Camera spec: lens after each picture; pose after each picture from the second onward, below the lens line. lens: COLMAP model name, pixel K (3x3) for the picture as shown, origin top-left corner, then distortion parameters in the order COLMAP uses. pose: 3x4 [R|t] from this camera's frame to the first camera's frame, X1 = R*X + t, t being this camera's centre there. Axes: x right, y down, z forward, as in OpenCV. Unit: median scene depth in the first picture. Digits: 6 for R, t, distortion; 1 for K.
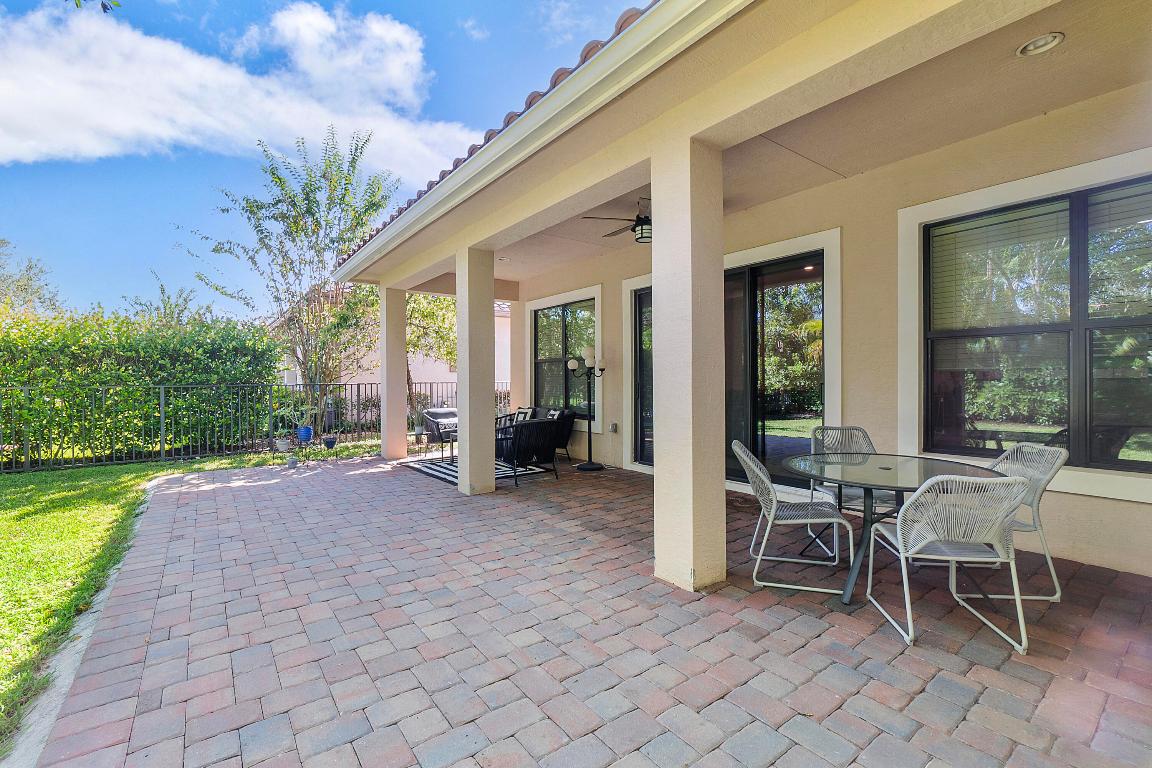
lens RADIAL K [[502.2, 0, 572.3], [0, 502.2, 380.4], [0, 0, 1]] dist [-0.008604, 0.001375]
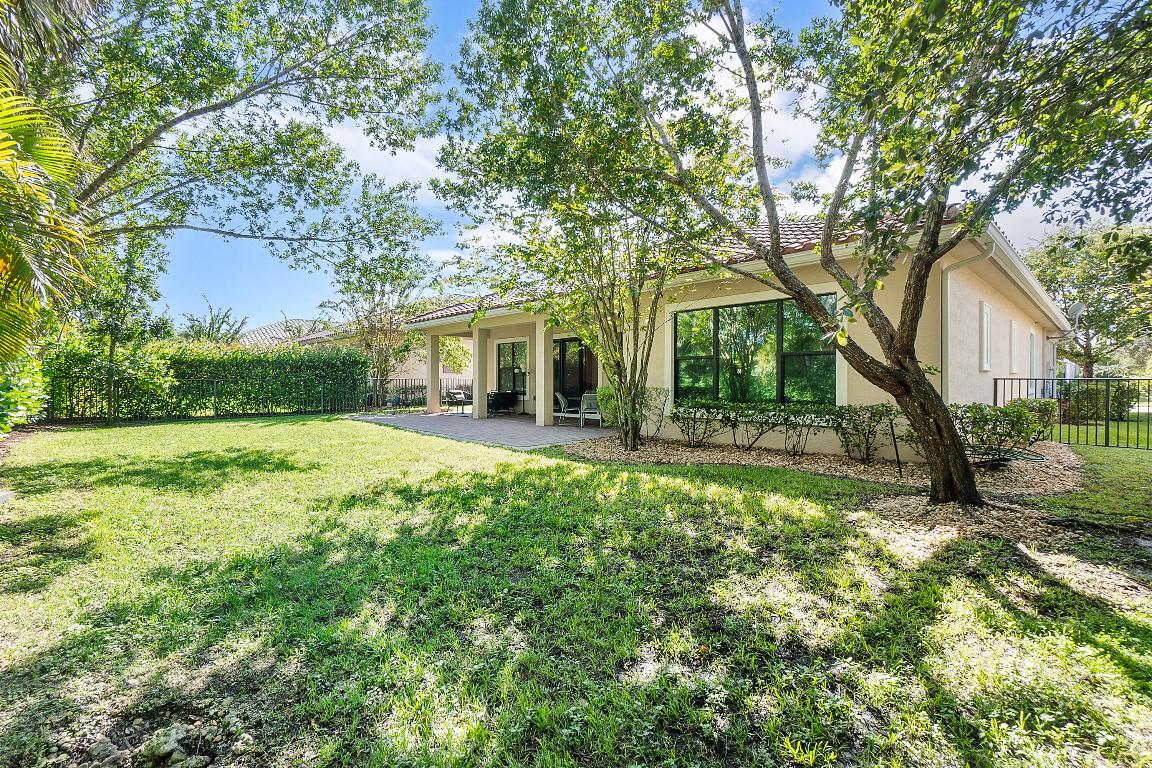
lens RADIAL K [[502.2, 0, 572.3], [0, 502.2, 380.4], [0, 0, 1]] dist [-0.008604, 0.001375]
pose [[0.993776, 0.002518, 0.111372, -0.001400], [-0.003582, 0.999950, 0.009354, -0.010380], [-0.111343, -0.009694, 0.993735, -1.331748]]
